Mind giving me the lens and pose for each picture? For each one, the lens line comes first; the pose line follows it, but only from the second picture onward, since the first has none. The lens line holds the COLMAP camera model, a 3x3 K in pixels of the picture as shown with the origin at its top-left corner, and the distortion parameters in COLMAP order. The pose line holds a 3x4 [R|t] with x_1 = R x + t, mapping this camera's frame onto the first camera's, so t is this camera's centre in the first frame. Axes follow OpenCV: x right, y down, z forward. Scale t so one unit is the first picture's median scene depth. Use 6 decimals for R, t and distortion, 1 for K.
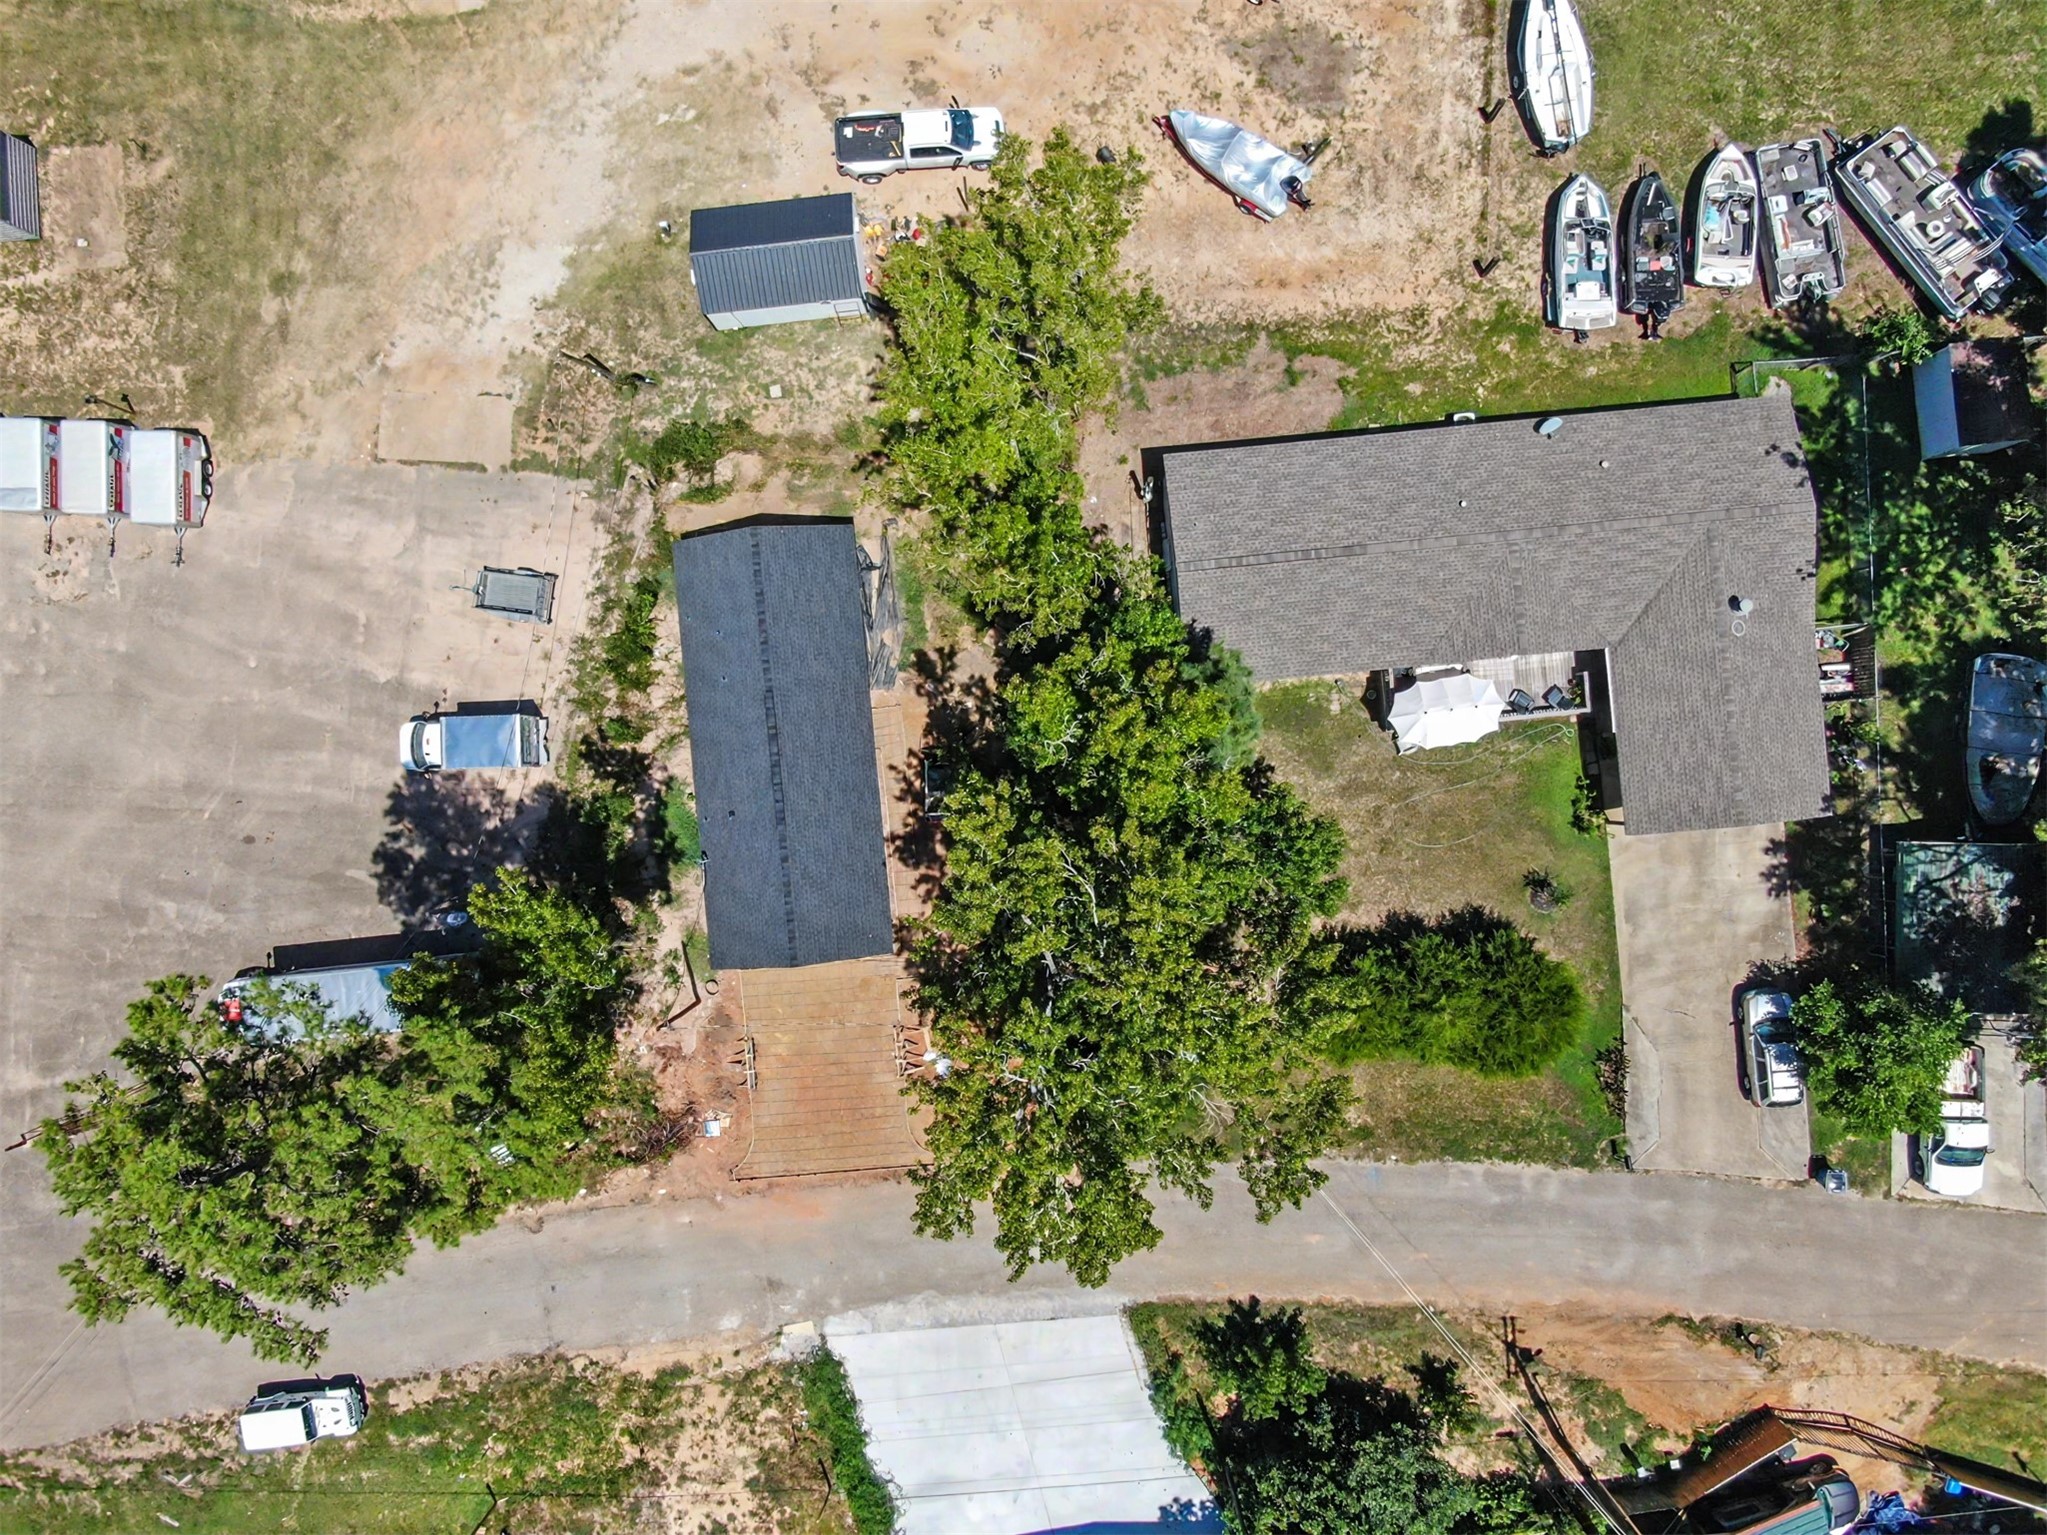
lens RADIAL K [[1479.5, 0, 1023.5], [0, 1479.5, 767.5], [0, 0, 1]] dist [-0.018140, 0.003014]
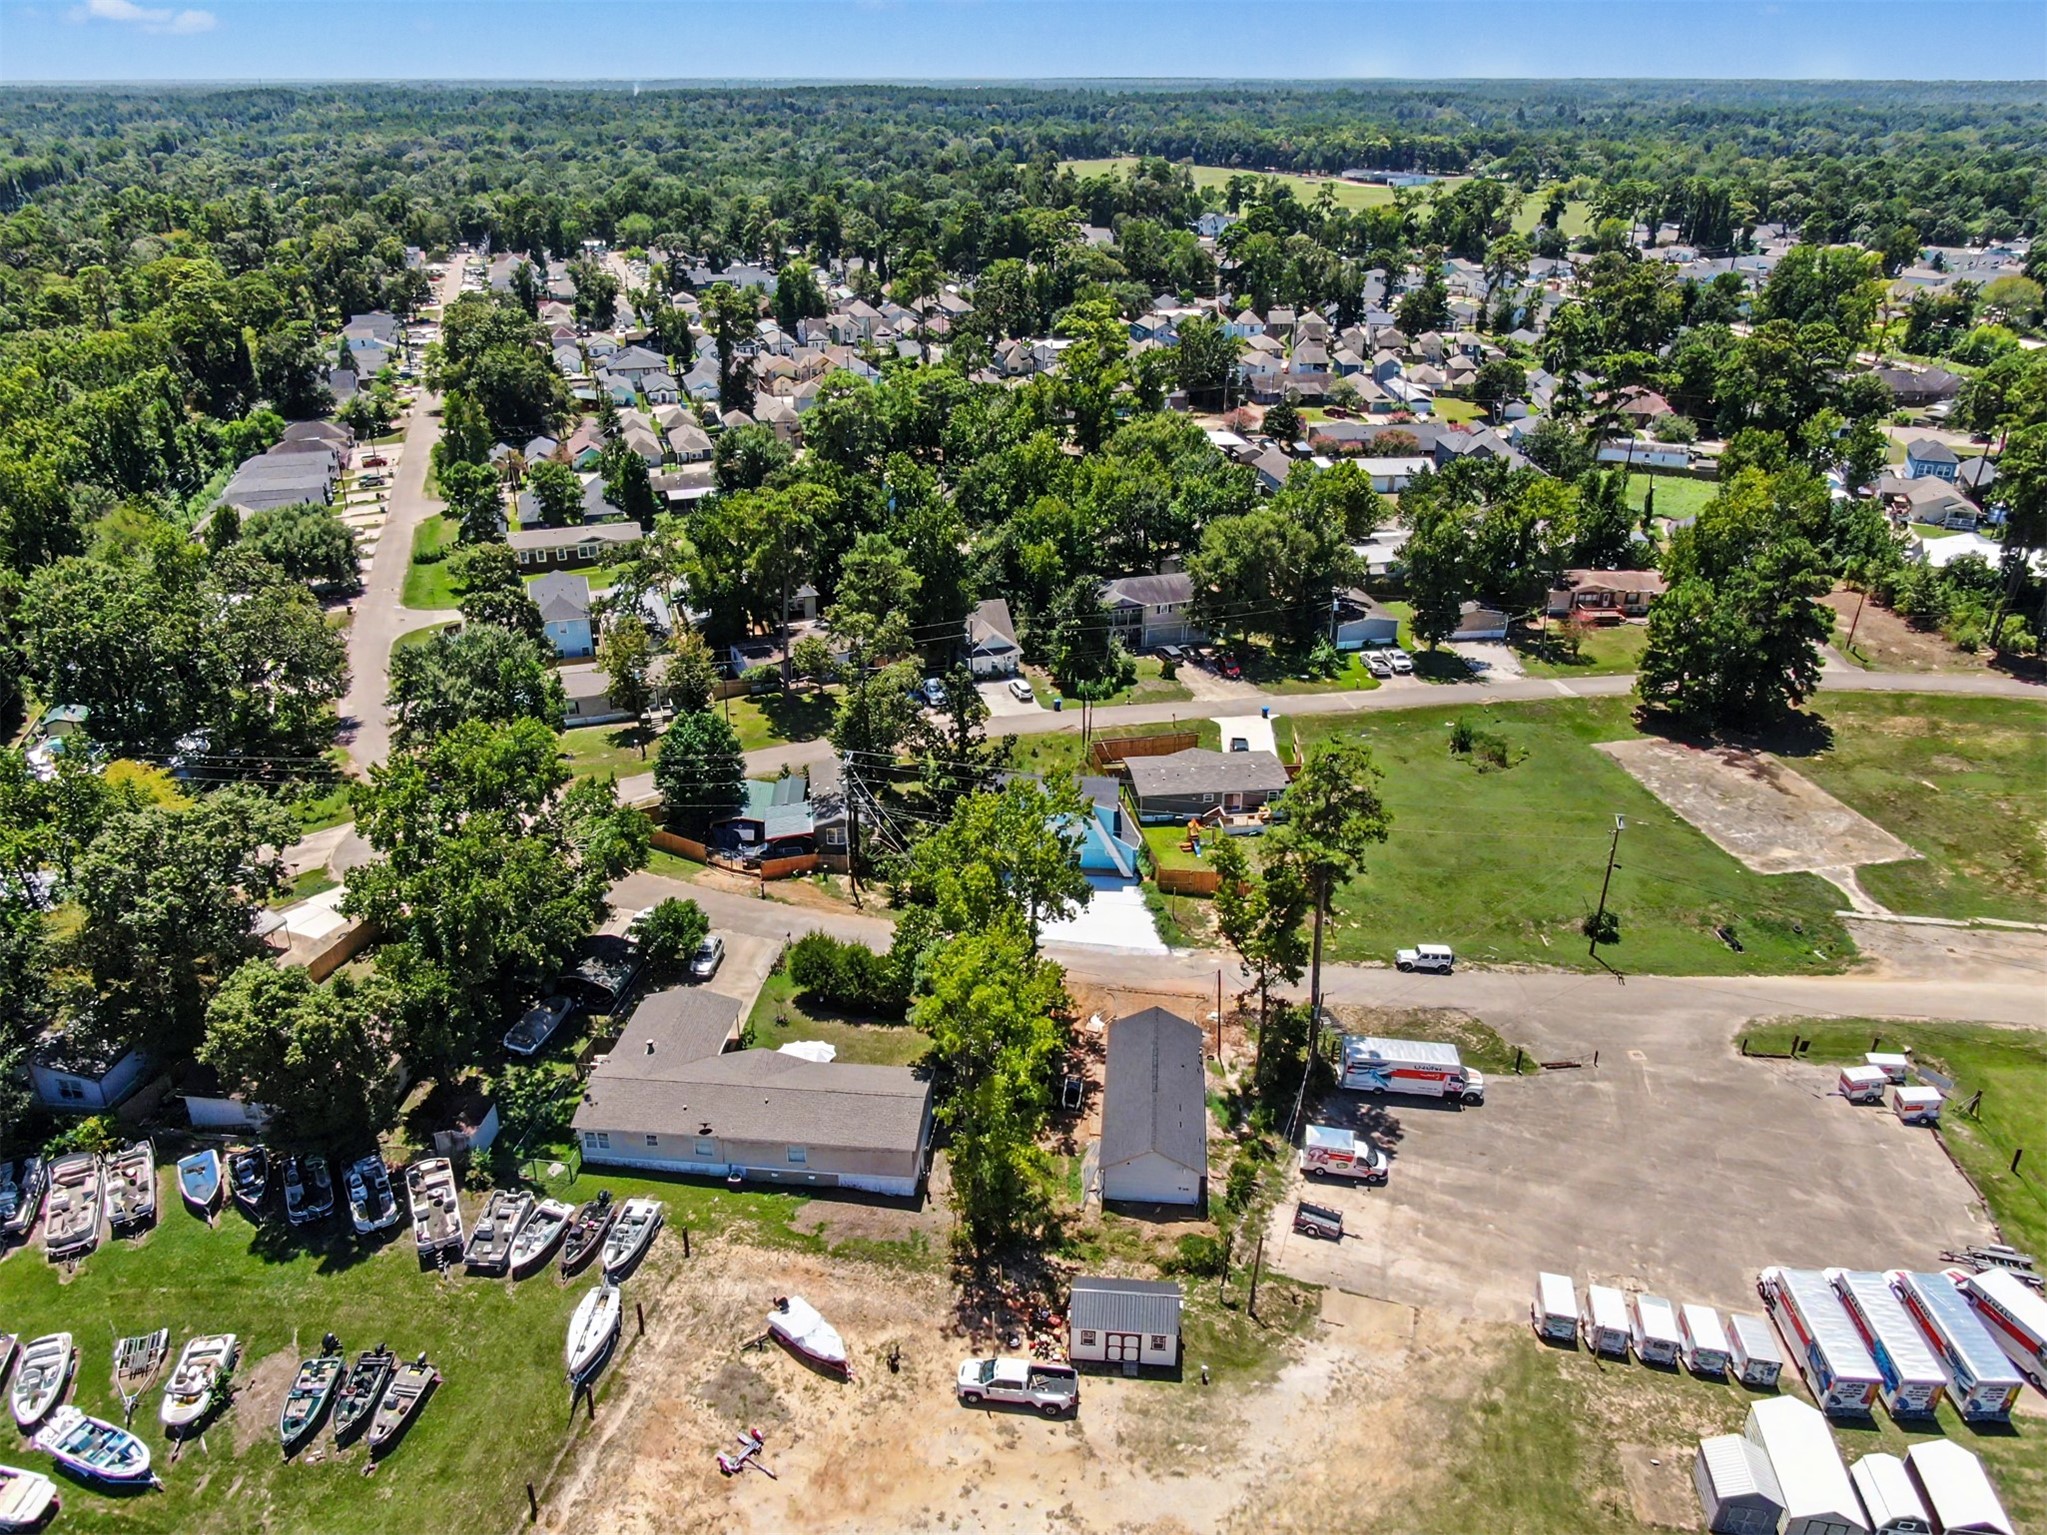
lens RADIAL K [[1479.5, 0, 1023.5], [0, 1479.5, 767.5], [0, 0, 1]] dist [-0.018140, 0.003014]
pose [[-0.982397, -0.067118, 0.174329, -0.280400], [0.186387, -0.414482, 0.890766, -1.428873], [0.012470, 0.907579, 0.419696, -0.134537]]
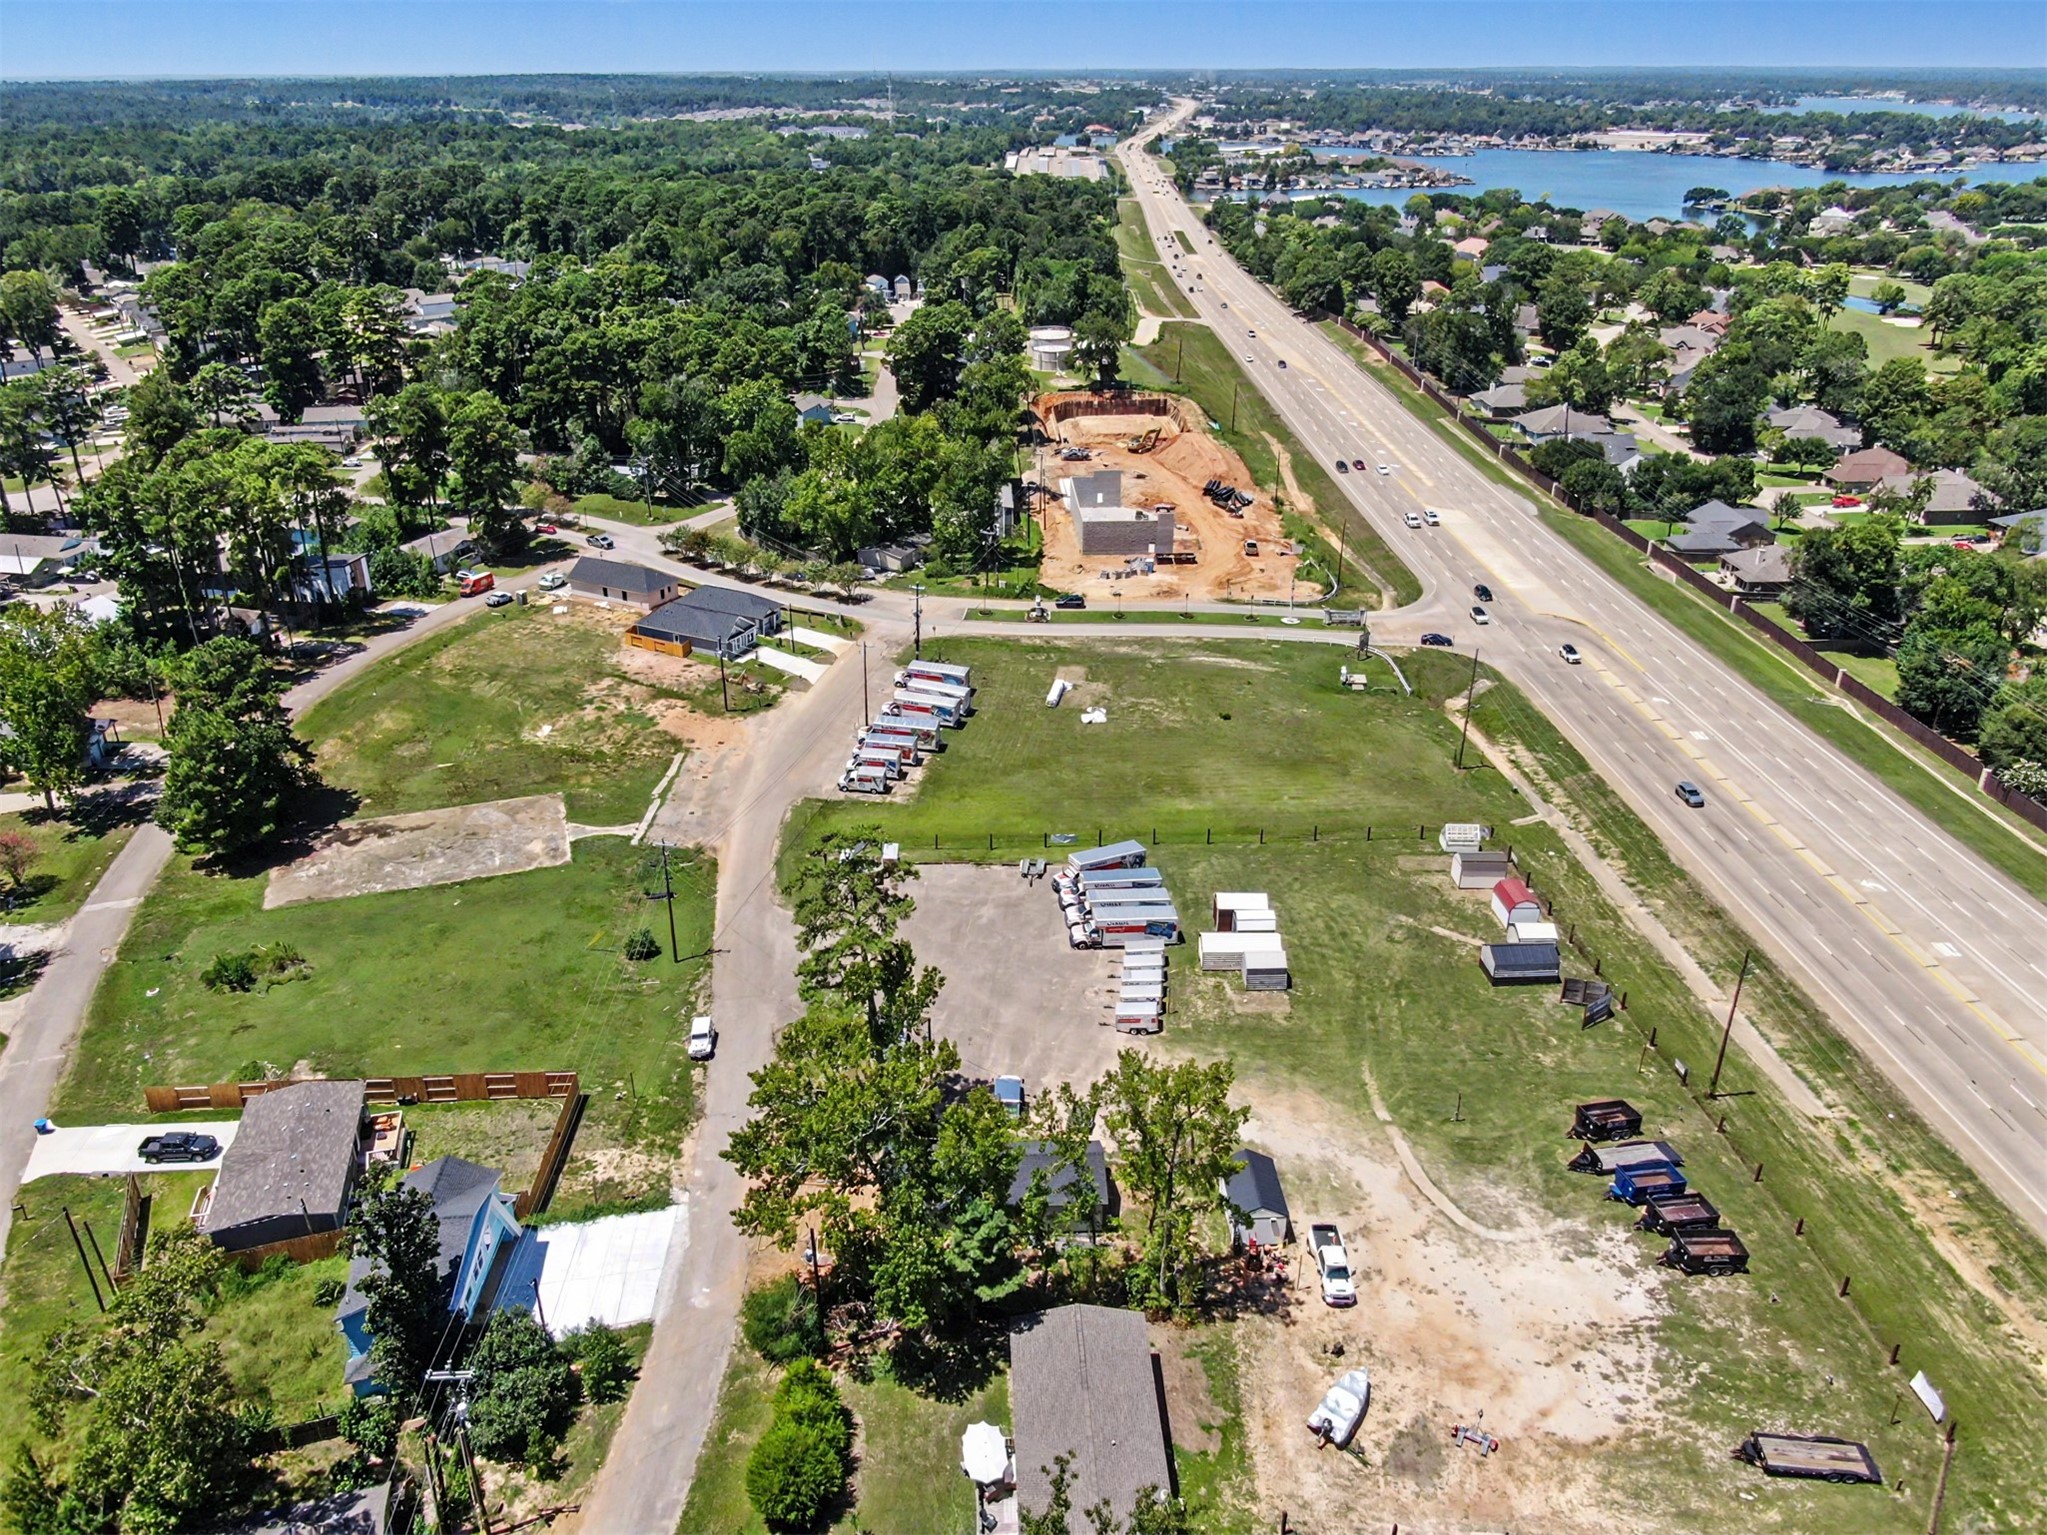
lens RADIAL K [[1500.7, 0, 1023.5], [0, 1500.7, 767.5], [0, 0, 1]] dist [0.000599, -0.000497]
pose [[-0.053030, 0.442324, -0.895286, 1.283602], [-0.998560, -0.016217, 0.051135, -0.136963], [0.008099, 0.896709, 0.442547, -0.330524]]
